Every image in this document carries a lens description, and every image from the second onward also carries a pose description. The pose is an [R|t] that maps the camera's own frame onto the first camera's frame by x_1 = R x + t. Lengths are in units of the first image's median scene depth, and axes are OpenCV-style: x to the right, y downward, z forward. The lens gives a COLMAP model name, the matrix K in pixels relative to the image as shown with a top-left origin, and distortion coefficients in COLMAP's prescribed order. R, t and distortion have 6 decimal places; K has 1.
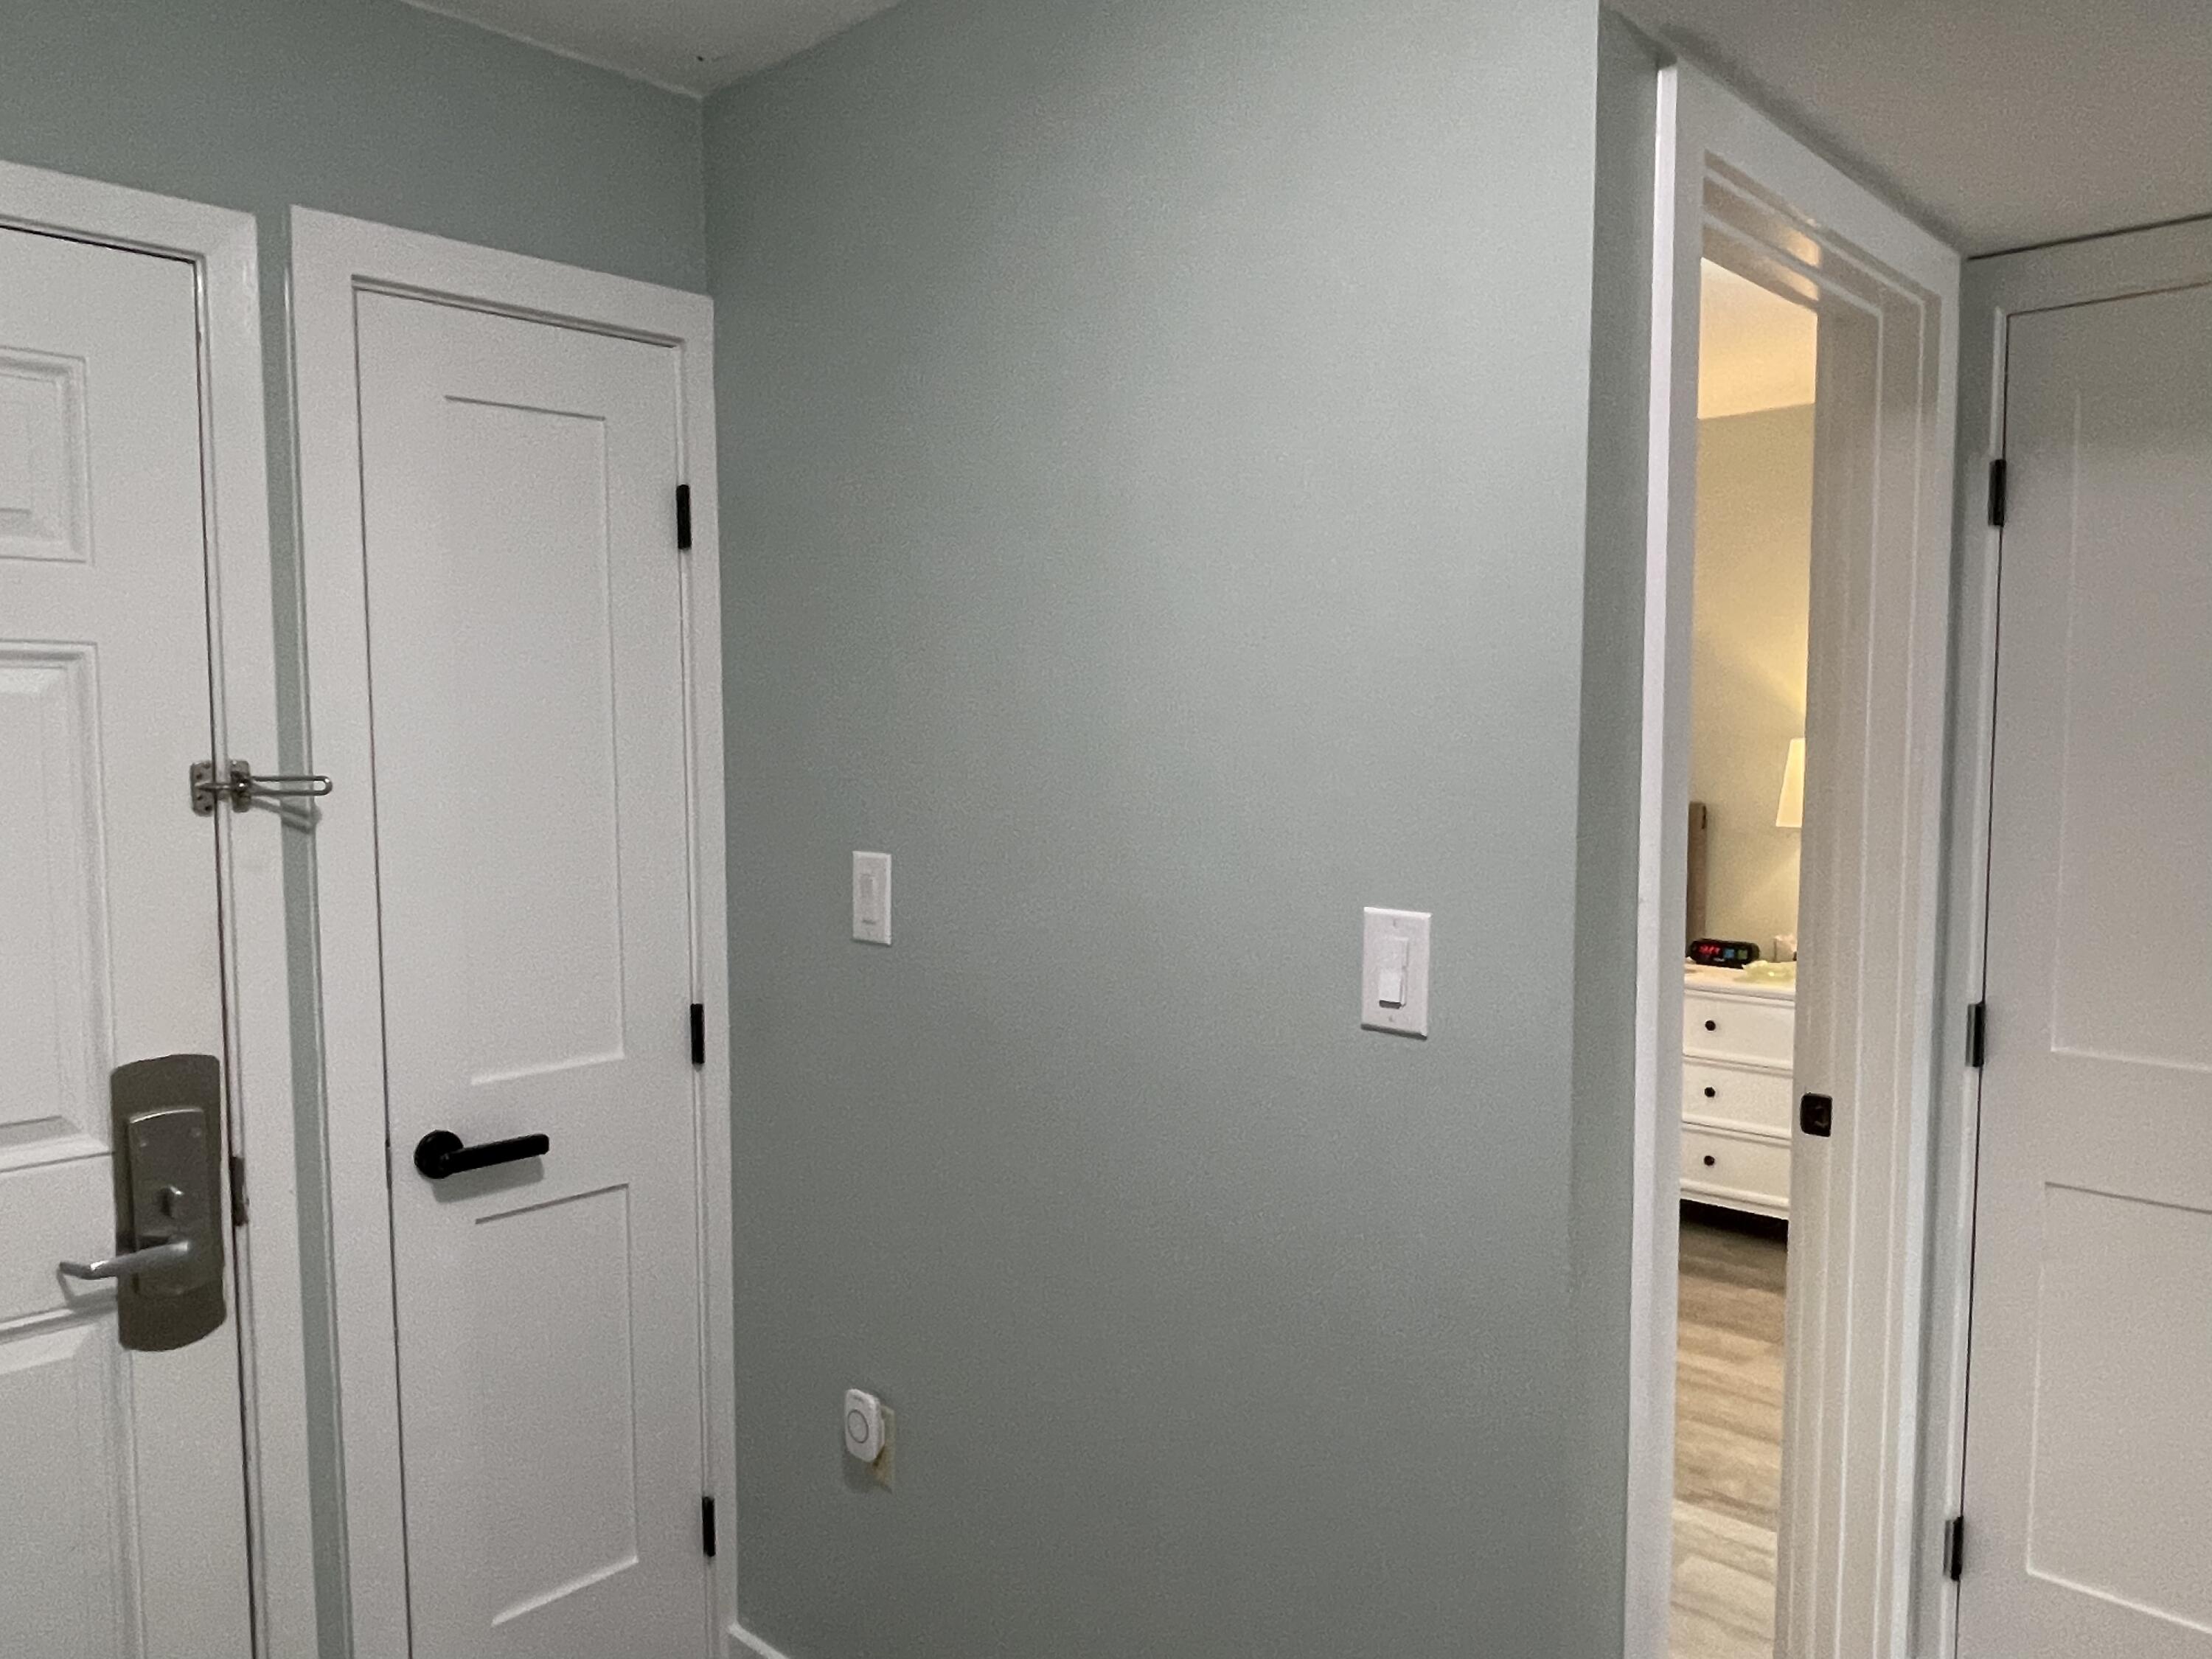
lens RADIAL K [[1591.0, 0, 1086.8], [0, 1591.0, 825.0], [0, 0, 1]] dist [-0.001458, -0.019825]
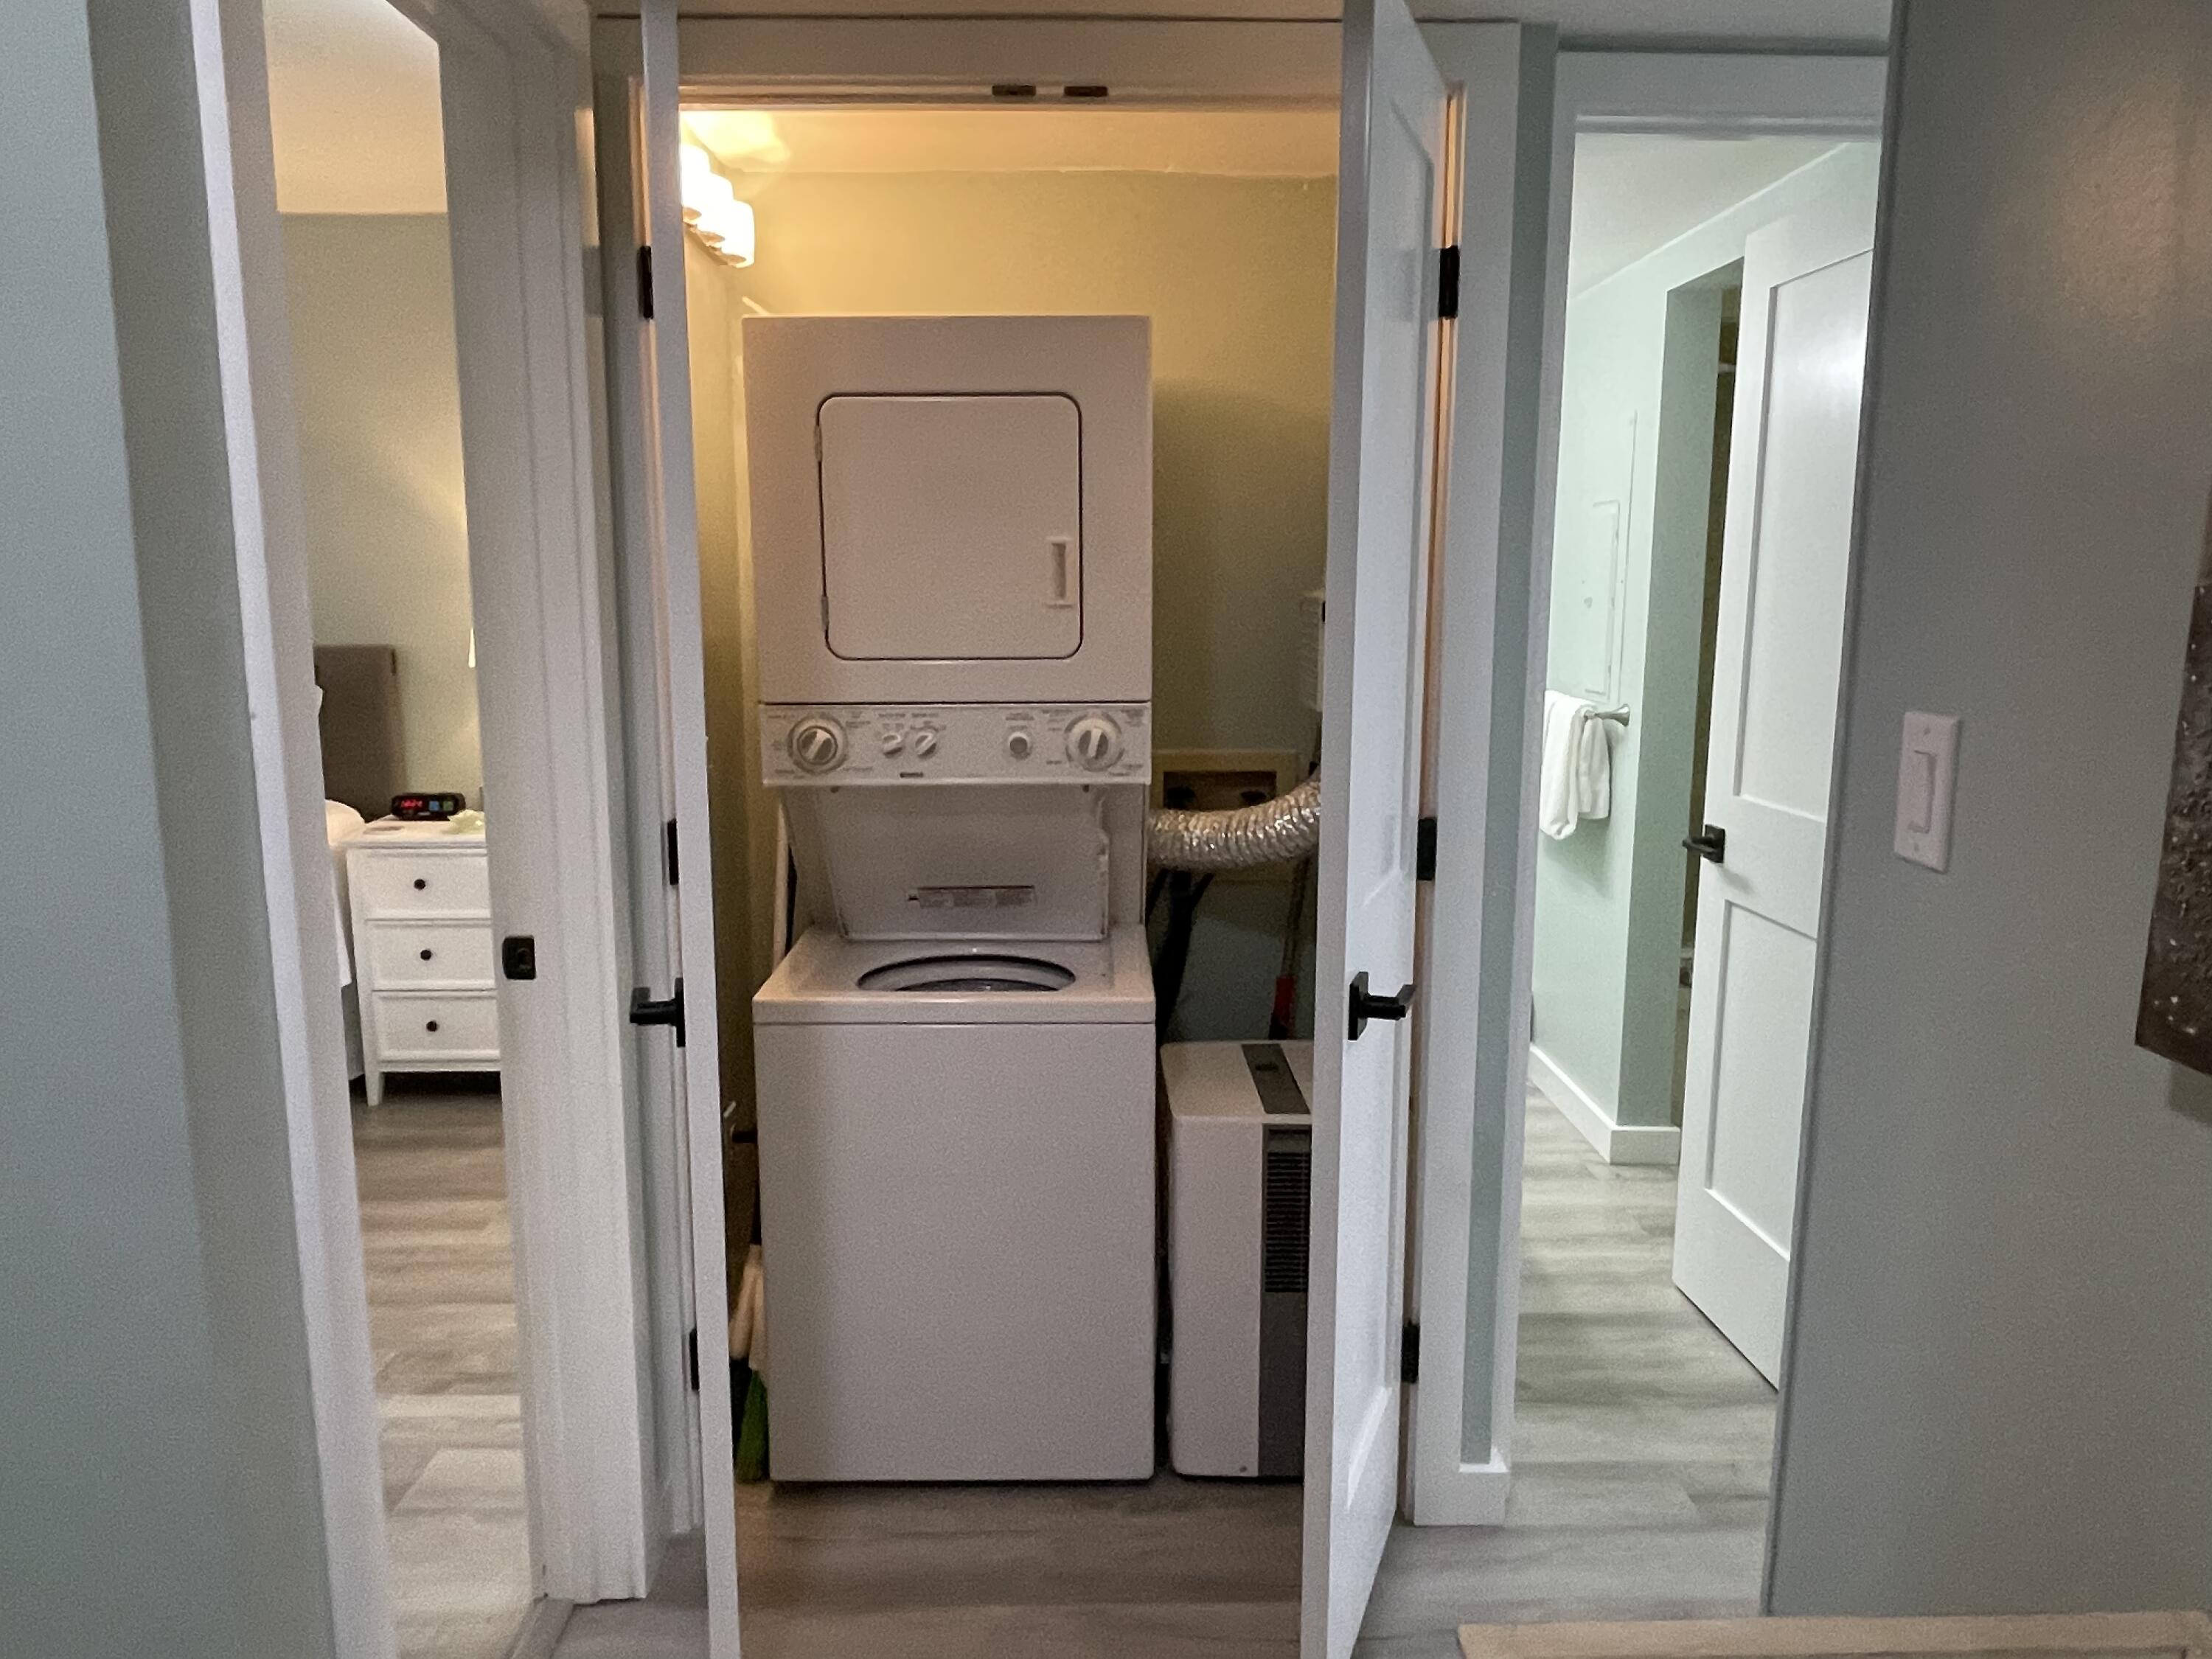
lens RADIAL K [[1591.0, 0, 1094.6], [0, 1591.0, 843.9], [0, 0, 1]] dist [-0.001458, -0.019825]
pose [[0.716819, -0.110304, 0.688479, 0.070107], [0.043283, 0.992543, 0.113955, 0.025795], [-0.695914, -0.051886, 0.716248, 0.110962]]
